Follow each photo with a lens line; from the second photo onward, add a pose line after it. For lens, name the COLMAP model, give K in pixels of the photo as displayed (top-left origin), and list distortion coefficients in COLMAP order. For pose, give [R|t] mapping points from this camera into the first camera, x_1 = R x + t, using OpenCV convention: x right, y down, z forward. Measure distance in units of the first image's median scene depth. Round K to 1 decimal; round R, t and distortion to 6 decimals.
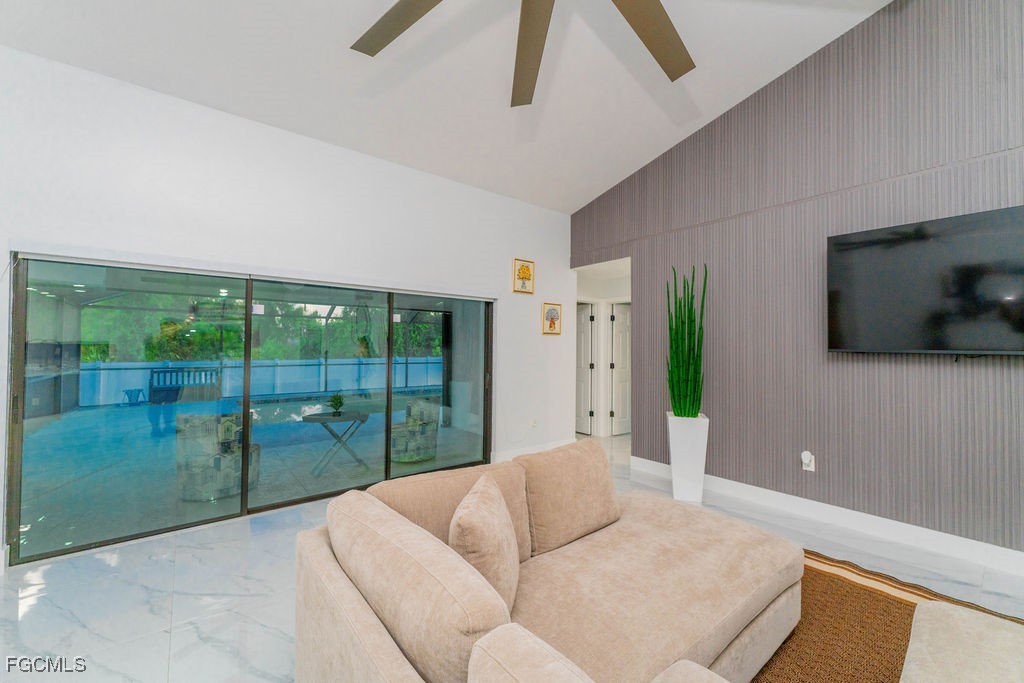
lens RADIAL K [[404.6, 0, 512.0], [0, 404.6, 341.5], [0, 0, 1]] dist [0.000512, -0.000183]
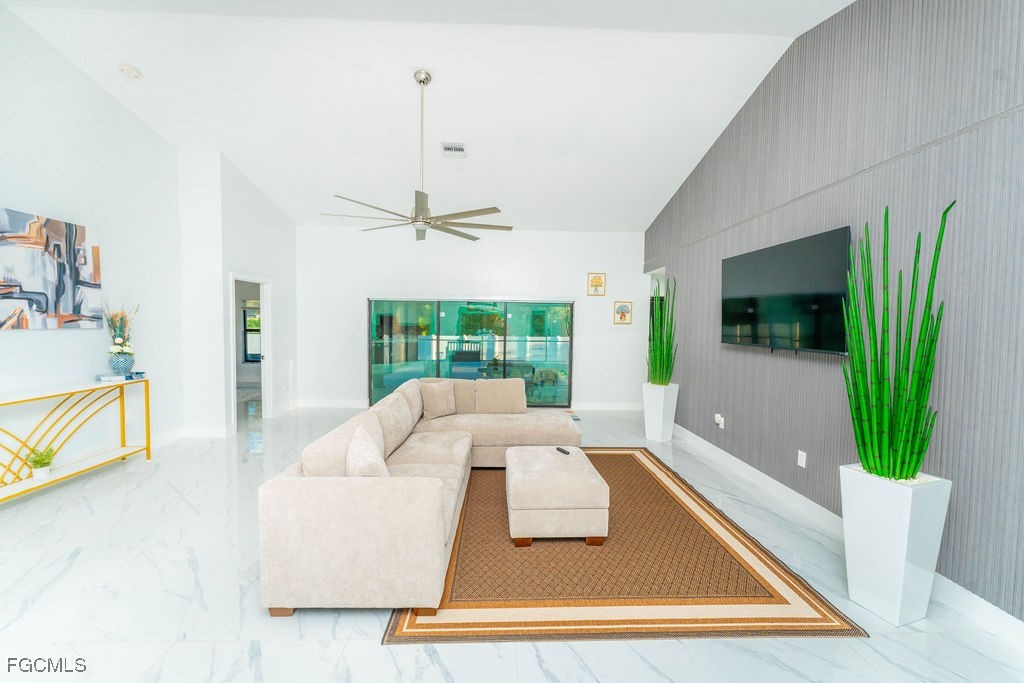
lens RADIAL K [[407.8, 0, 512.0], [0, 407.8, 341.5], [0, 0, 1]] dist [-0.000513, -0.000686]
pose [[0.797709, 0.030338, -0.602279, 0.735555], [0.001981, 0.998597, 0.052925, -0.037482], [0.603039, -0.043412, 0.796530, -0.386118]]
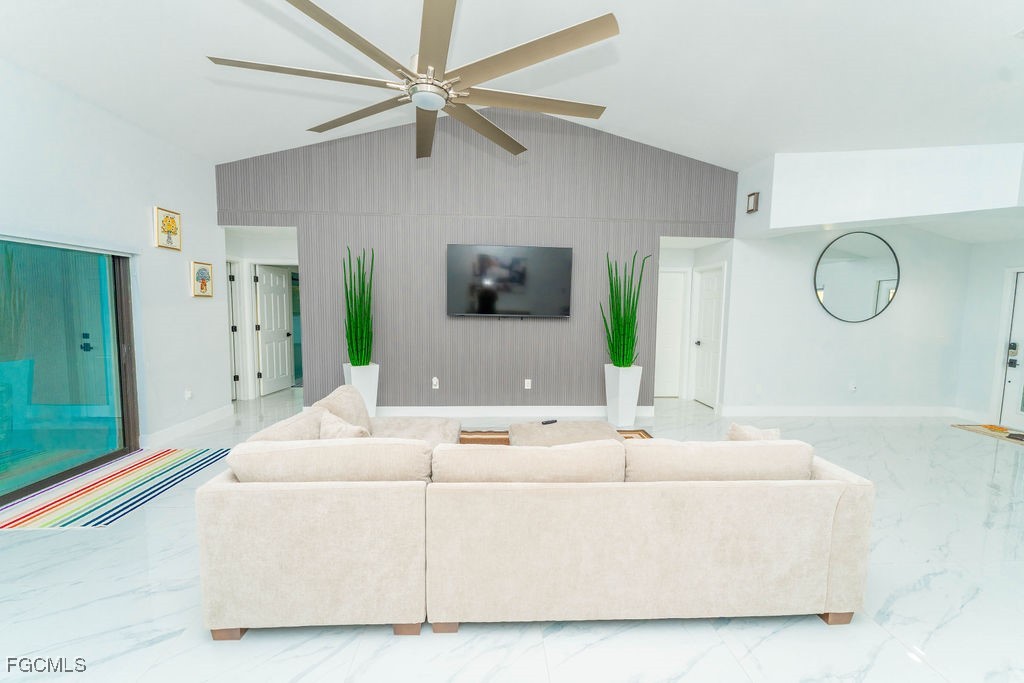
lens RADIAL K [[410.2, 0, 512.0], [0, 410.2, 341.5], [0, 0, 1]] dist [-0.000845, -0.000361]
pose [[0.578115, -0.071221, 0.812841, -0.300798], [-0.020961, 0.994558, 0.102051, -0.030692], [-0.815686, -0.076035, 0.573476, -0.127265]]
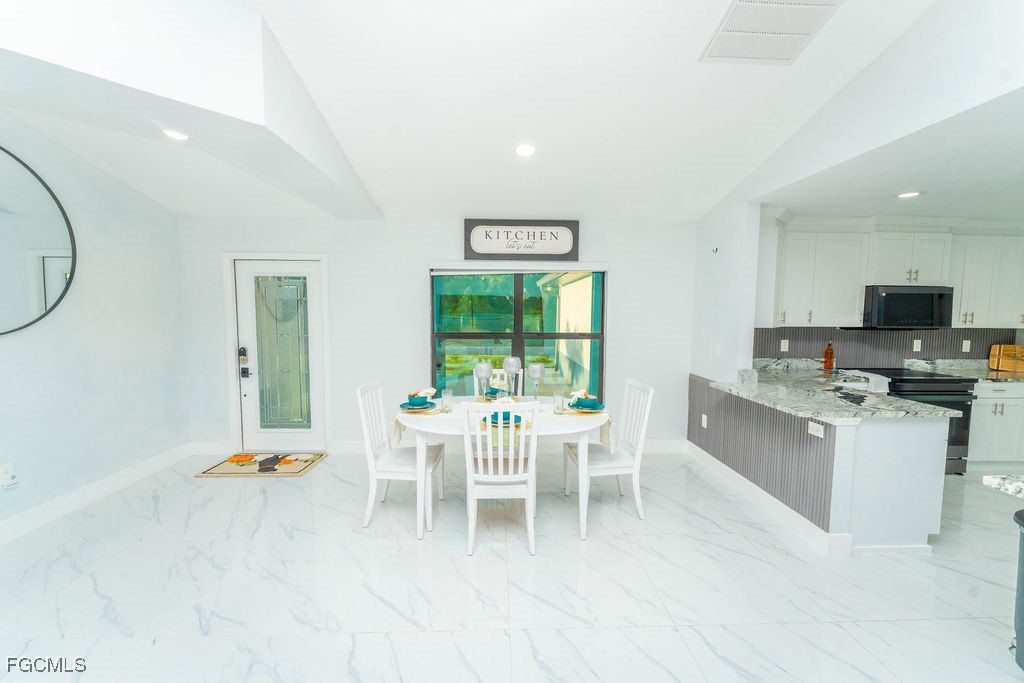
lens RADIAL K [[407.8, 0, 512.0], [0, 407.8, 341.5], [0, 0, 1]] dist [-0.000513, -0.000686]
pose [[-0.802103, -0.061476, 0.594013, 0.434648], [-0.023448, 0.997162, 0.071537, -0.032876], [-0.596725, 0.043451, -0.801268, -0.246803]]
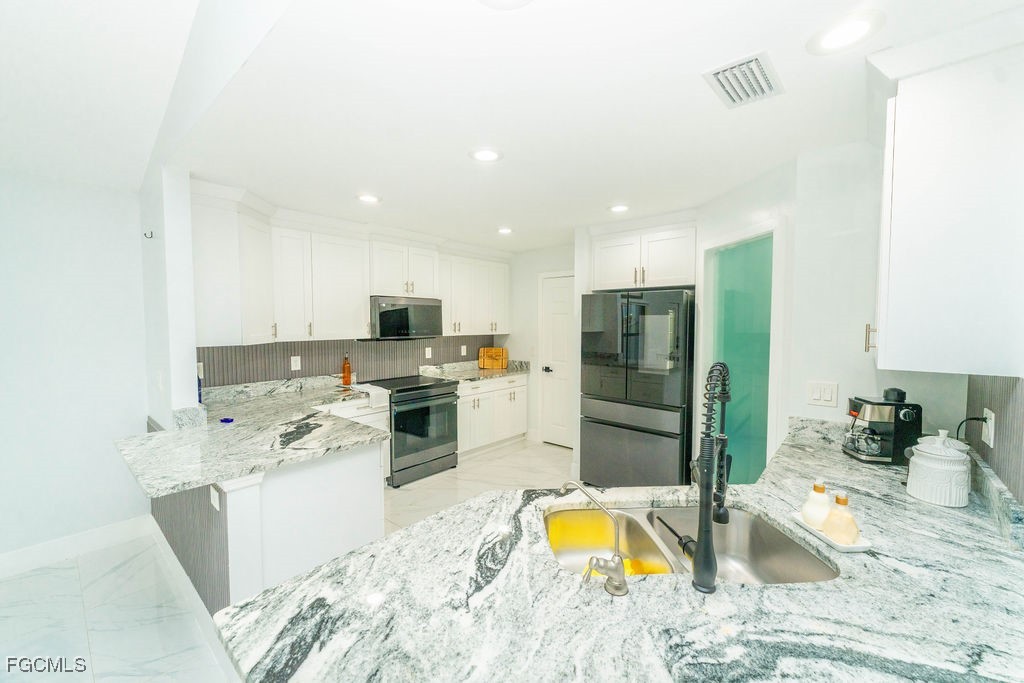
lens RADIAL K [[404.6, 0, 512.0], [0, 404.6, 341.5], [0, 0, 1]] dist [0.000512, -0.000183]
pose [[-0.983884, -0.001560, -0.178801, 0.205881], [-0.008145, 0.999315, 0.036096, -0.045801], [0.178623, 0.036970, -0.983223, -0.535594]]
